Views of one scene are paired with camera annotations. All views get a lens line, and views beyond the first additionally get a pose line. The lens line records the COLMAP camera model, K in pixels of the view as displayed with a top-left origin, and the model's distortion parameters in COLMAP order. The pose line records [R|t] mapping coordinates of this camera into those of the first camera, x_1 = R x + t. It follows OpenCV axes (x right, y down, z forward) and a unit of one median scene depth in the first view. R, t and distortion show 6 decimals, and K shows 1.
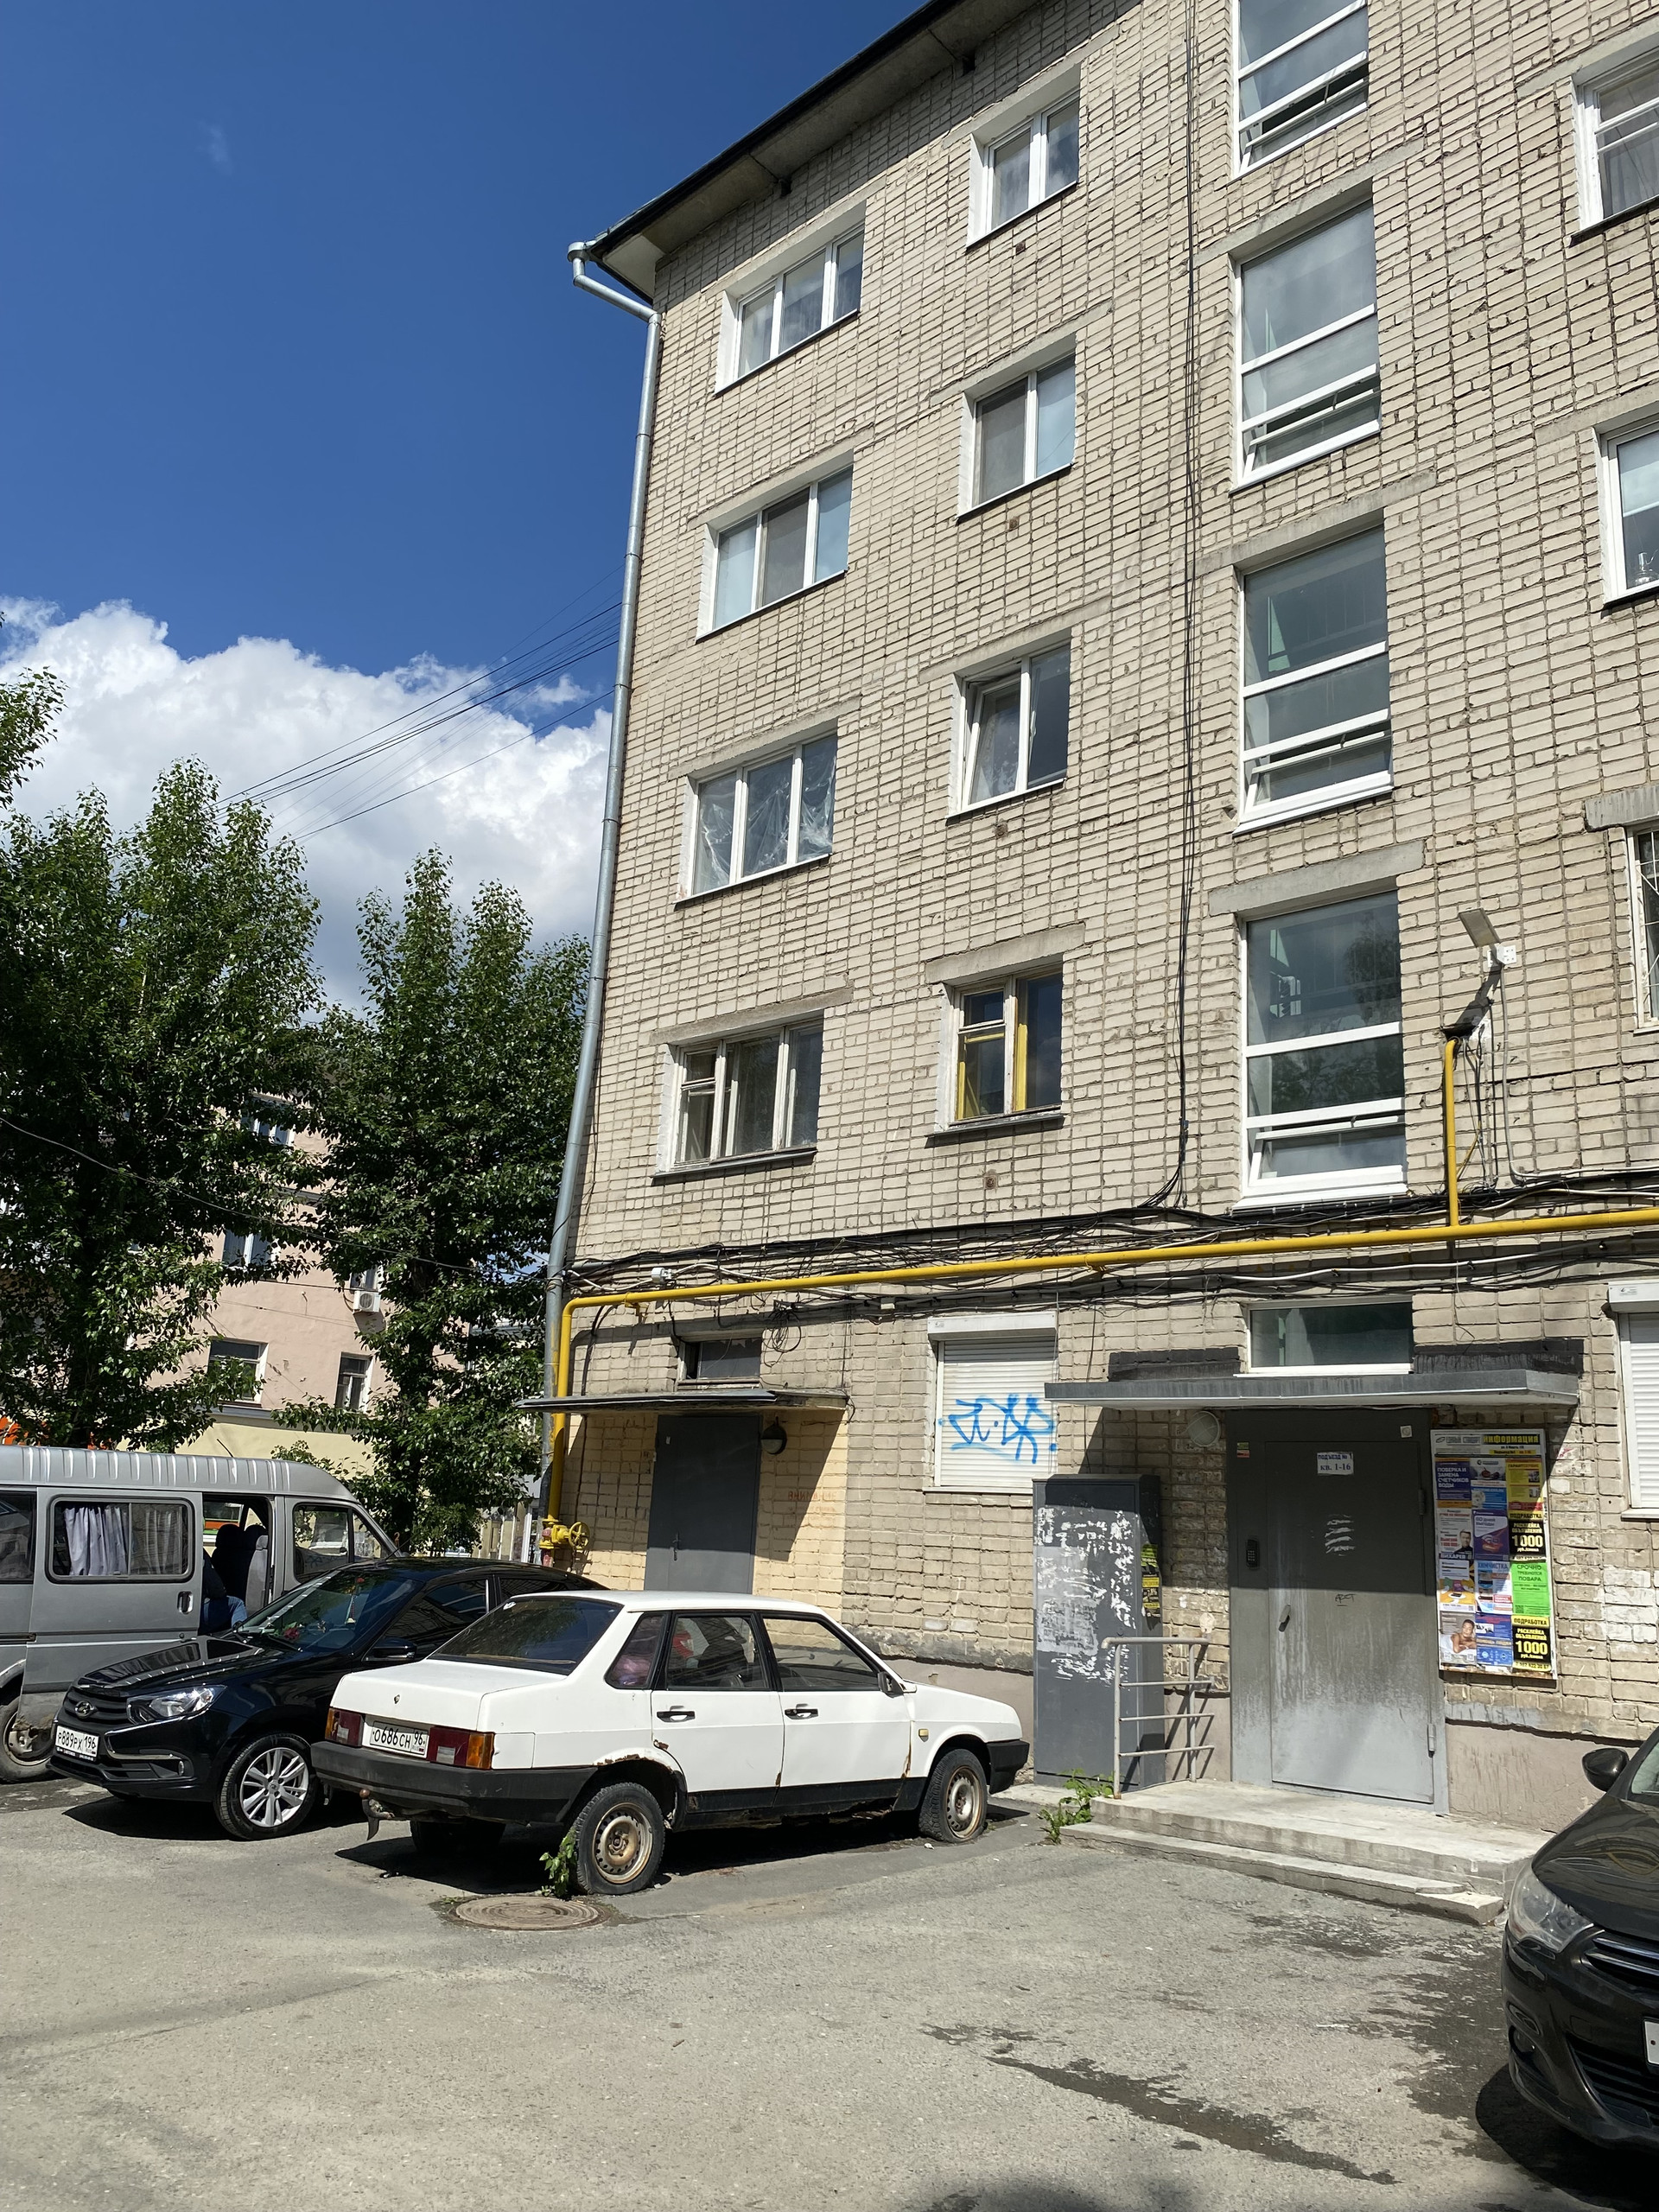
lens RADIAL K [[1687.2, 0, 831.4], [0, 1687.2, 1104.0], [0, 0, 1]] dist [0.008737, 0.000239]
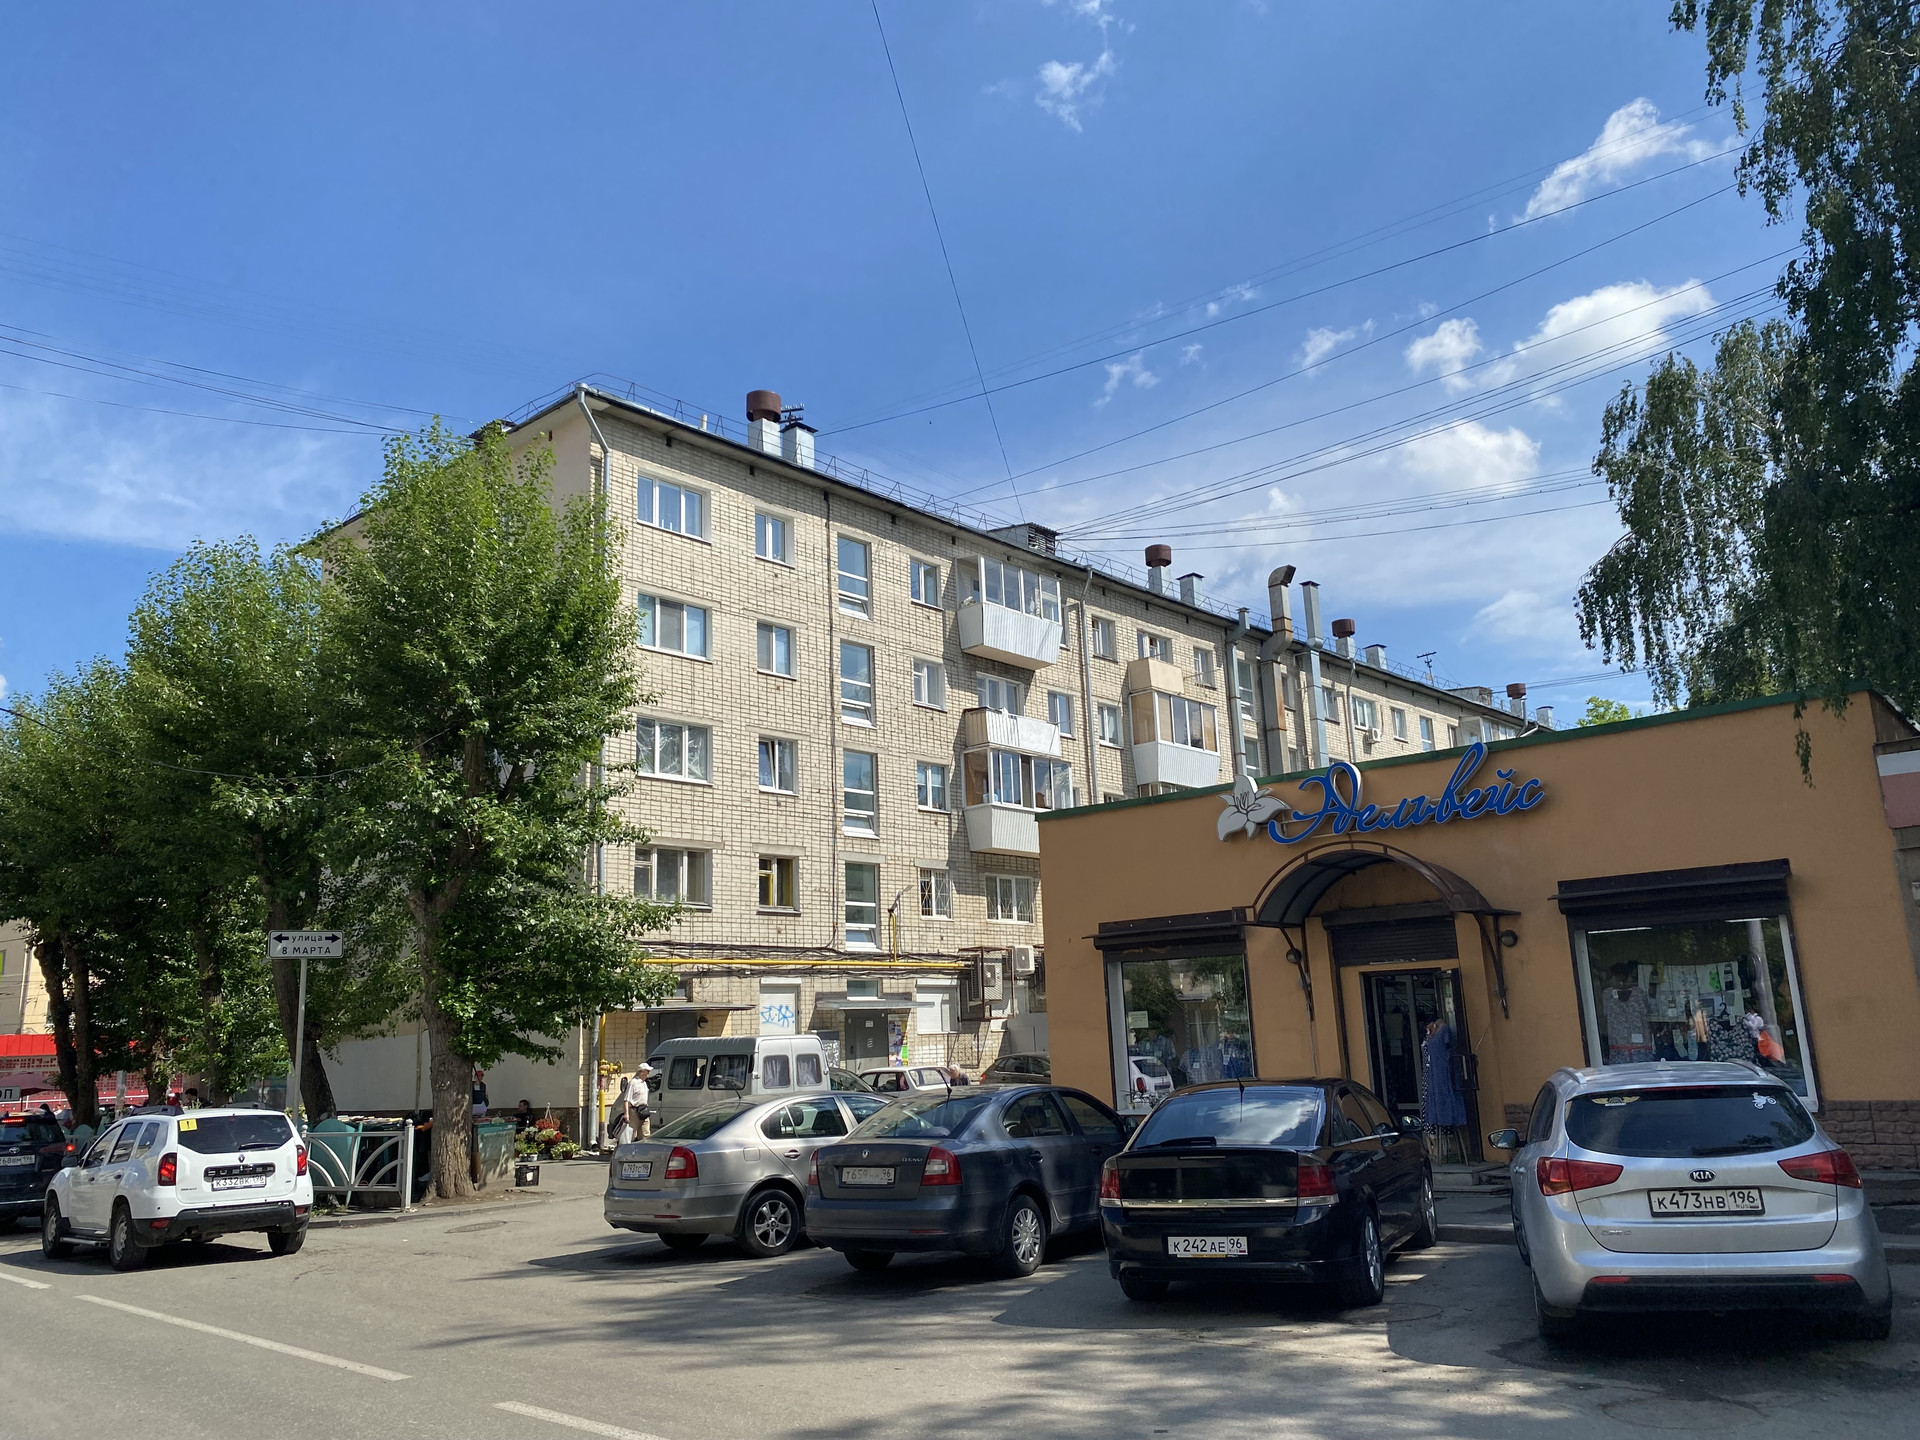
lens RADIAL K [[1464.5, 0, 961.8], [0, 1464.5, 719.3], [0, 0, 1]] dist [0.008737, 0.000239]
pose [[-0.050597, 0.173422, 0.983547, -2.602739], [-0.192395, 0.964670, -0.179991, 0.092108], [-0.980012, -0.198337, -0.015443, 0.850410]]
